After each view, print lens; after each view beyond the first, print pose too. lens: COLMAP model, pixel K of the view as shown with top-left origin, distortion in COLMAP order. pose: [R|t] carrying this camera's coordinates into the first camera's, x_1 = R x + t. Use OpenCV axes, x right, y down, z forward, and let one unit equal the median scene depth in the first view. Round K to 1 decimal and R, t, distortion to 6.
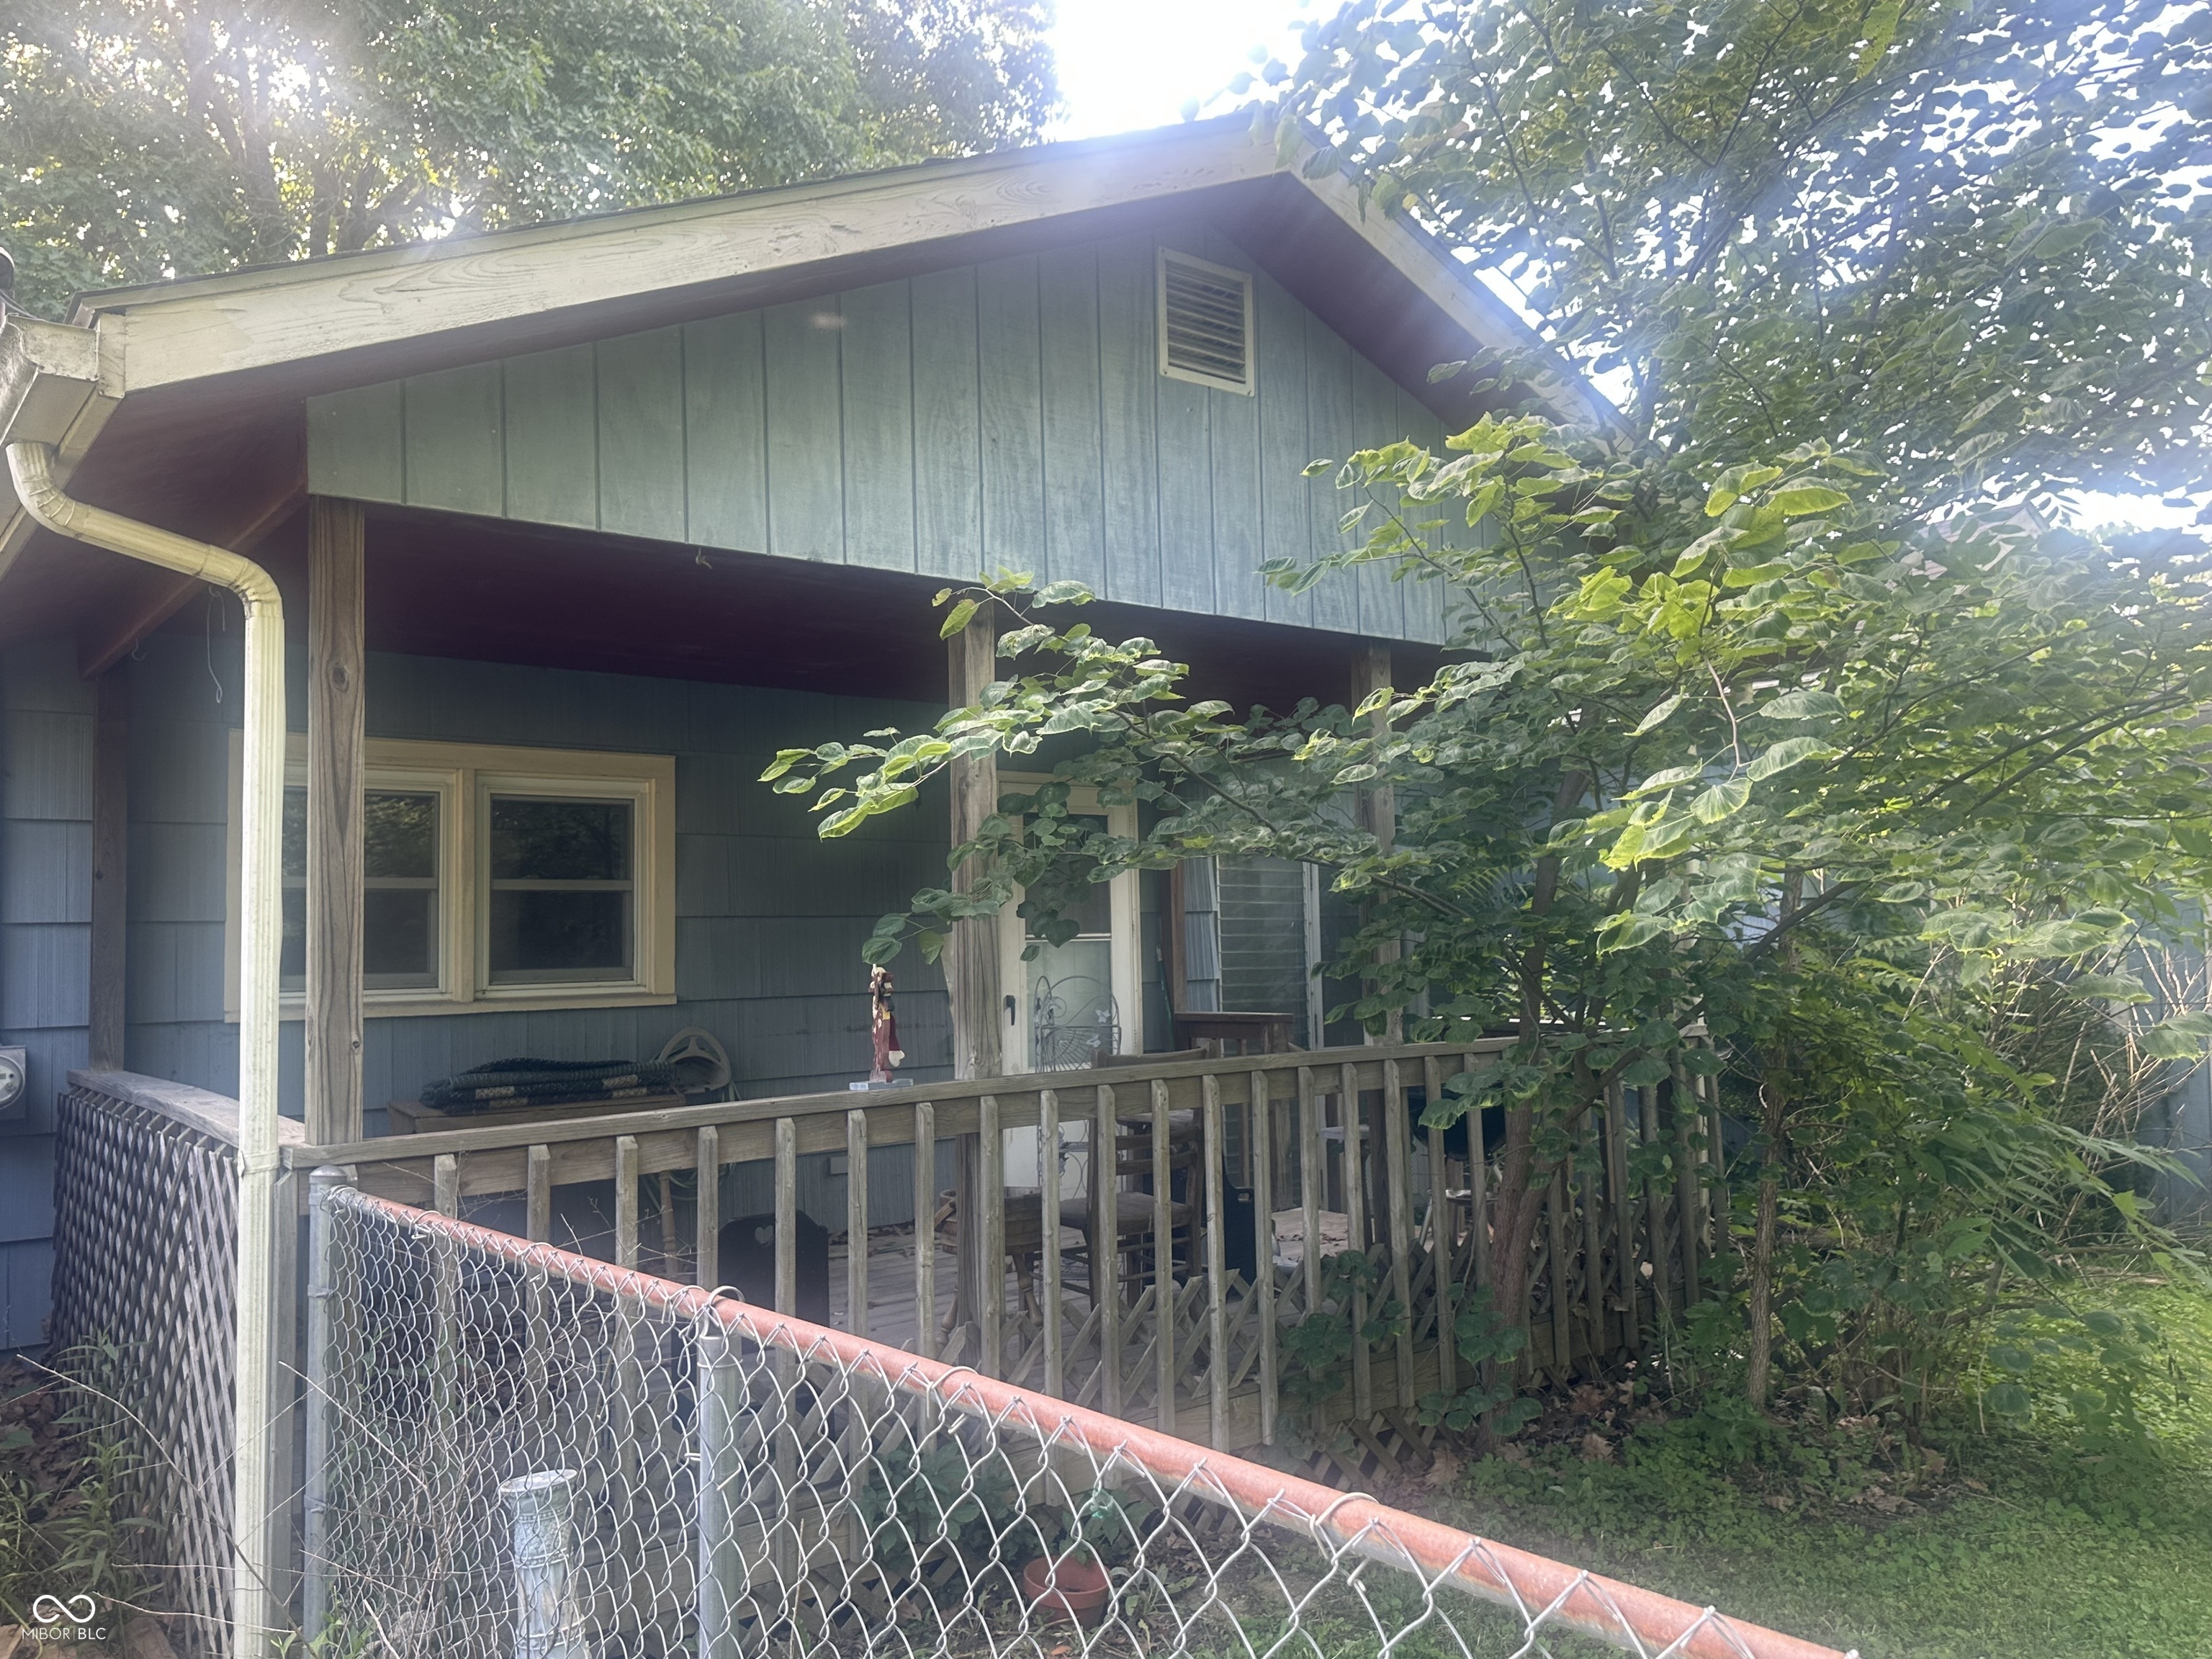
lens RADIAL K [[1695.7, 0, 1107.9], [0, 1695.7, 798.2], [0, 0, 1]] dist [-0.011635, 0.003126]
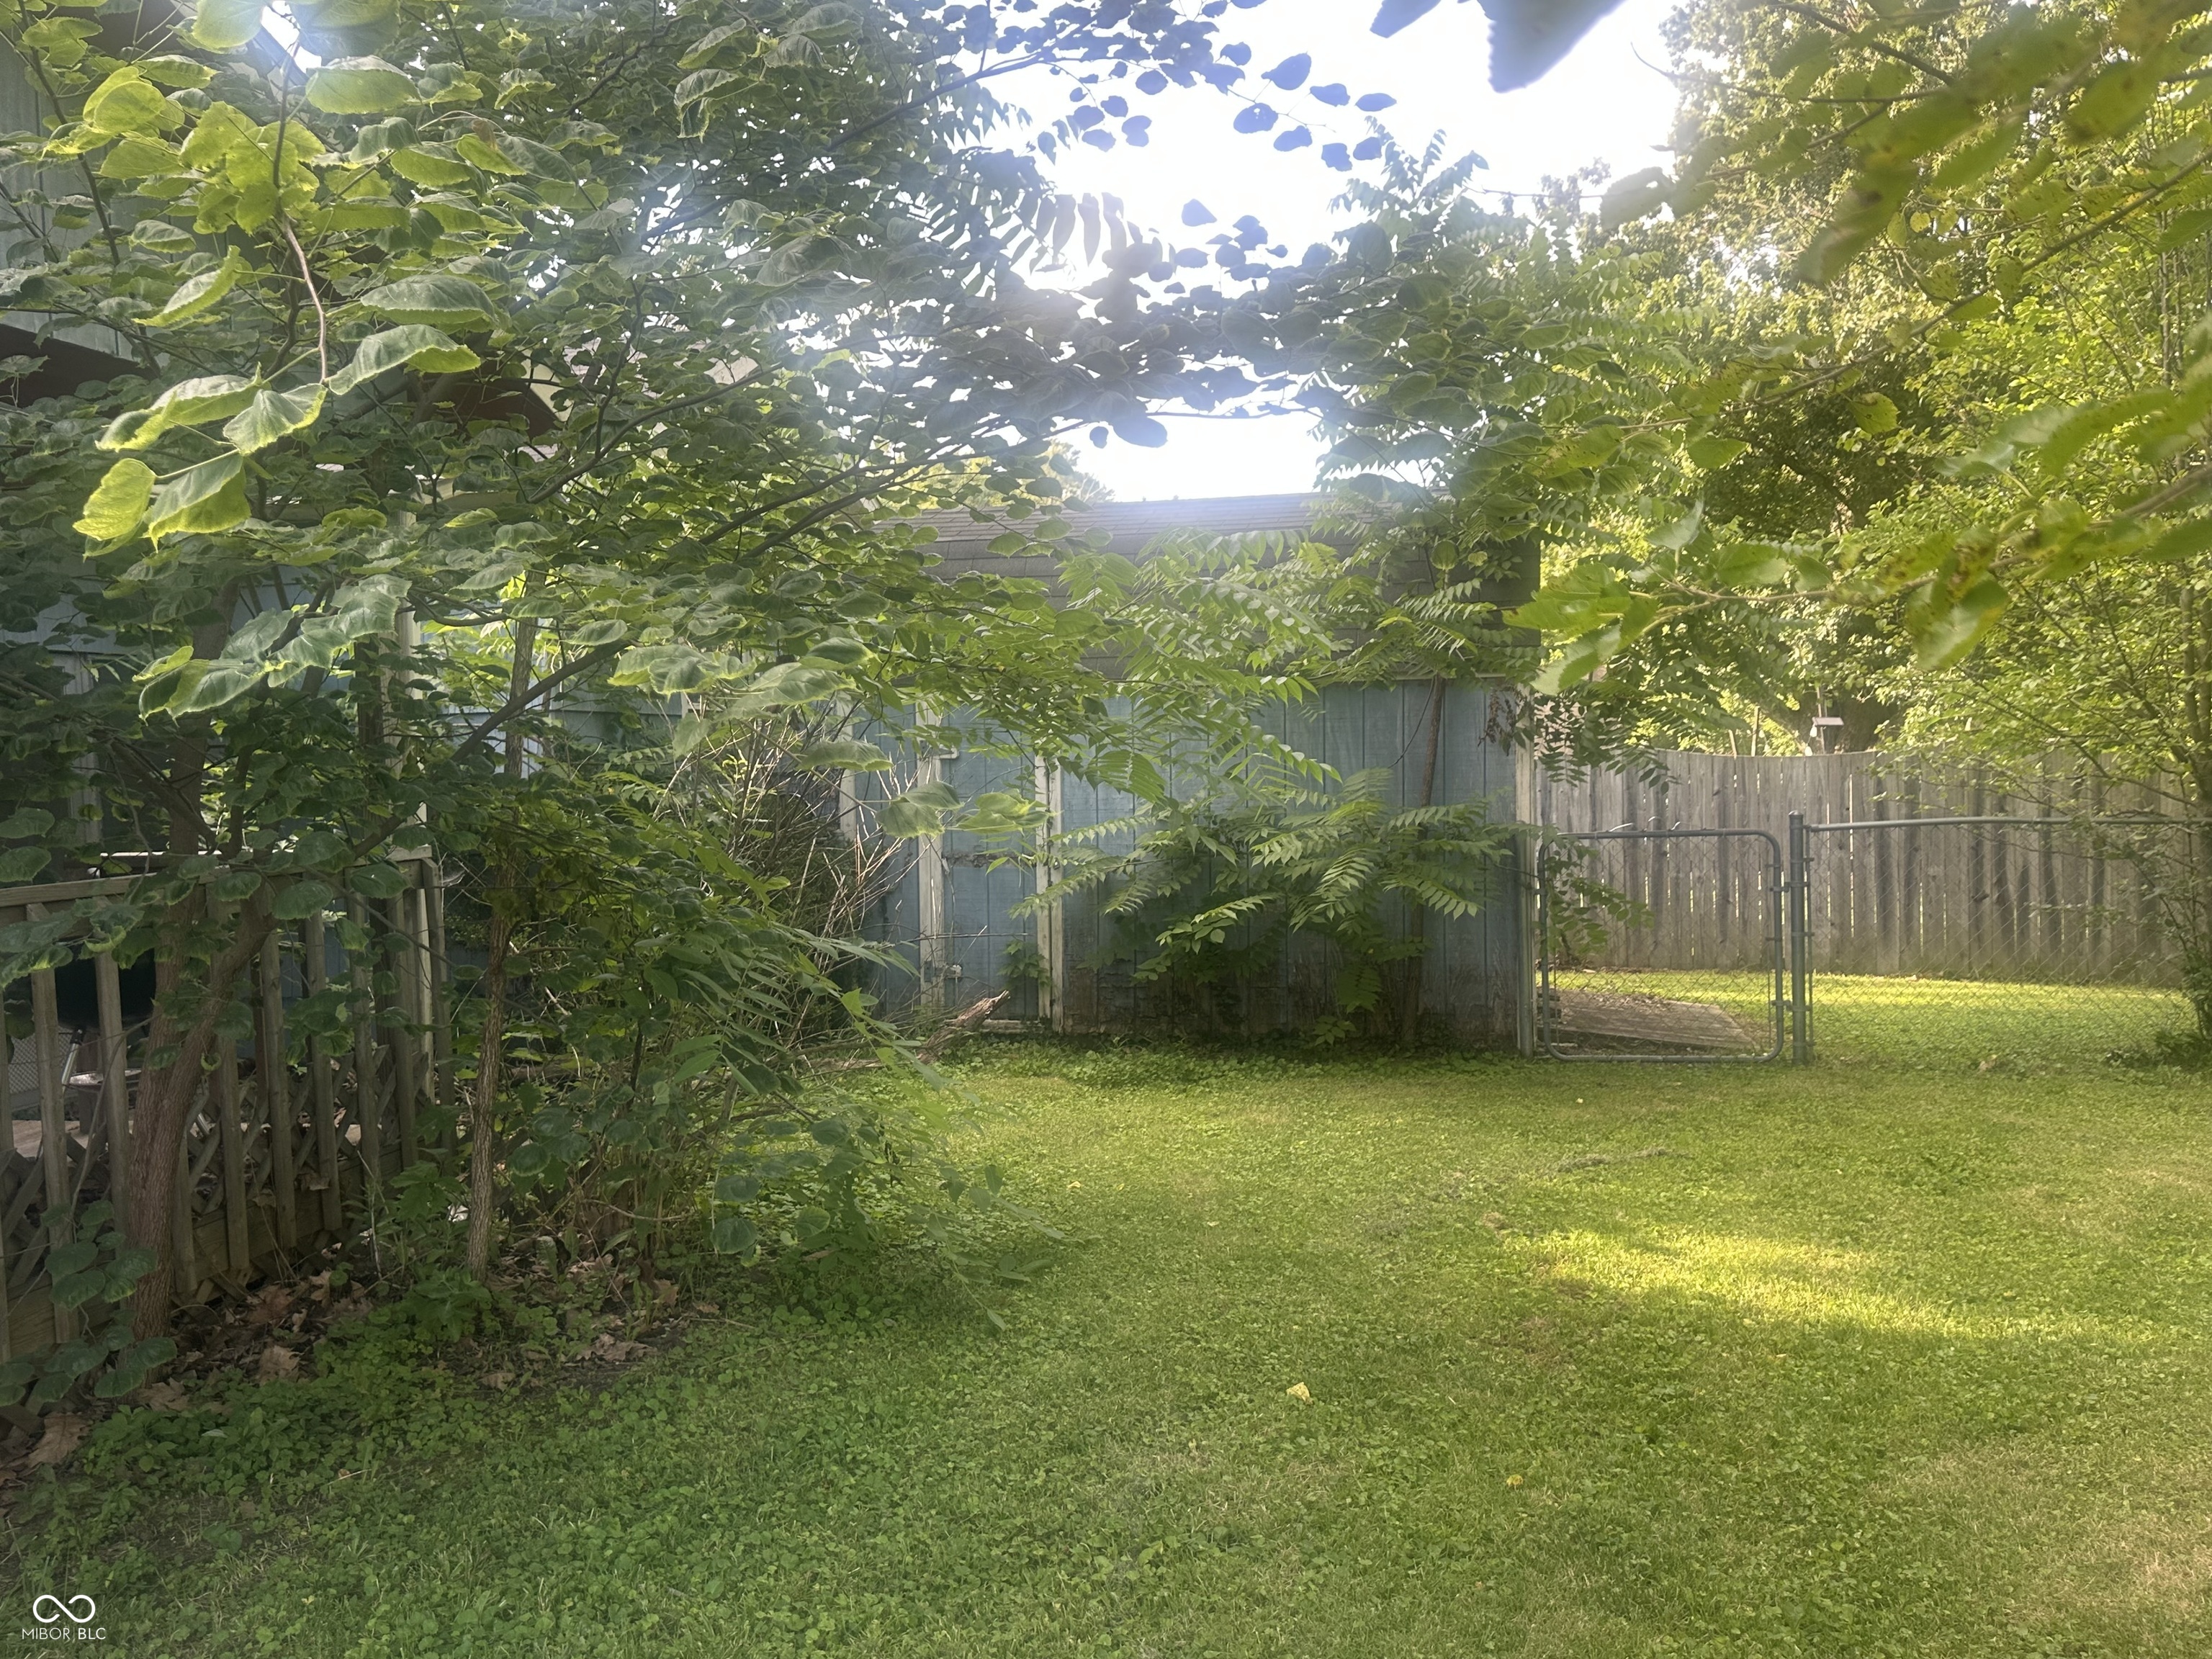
lens RADIAL K [[1674.6, 0, 1106.0], [0, 1674.6, 829.5], [0, 0, 1]] dist [0.119254, -0.199522]
pose [[0.770456, -0.039555, 0.636264, 0.087514], [-0.034697, 0.993992, 0.103809, 0.030186], [-0.636548, -0.102057, 0.764455, 0.149913]]
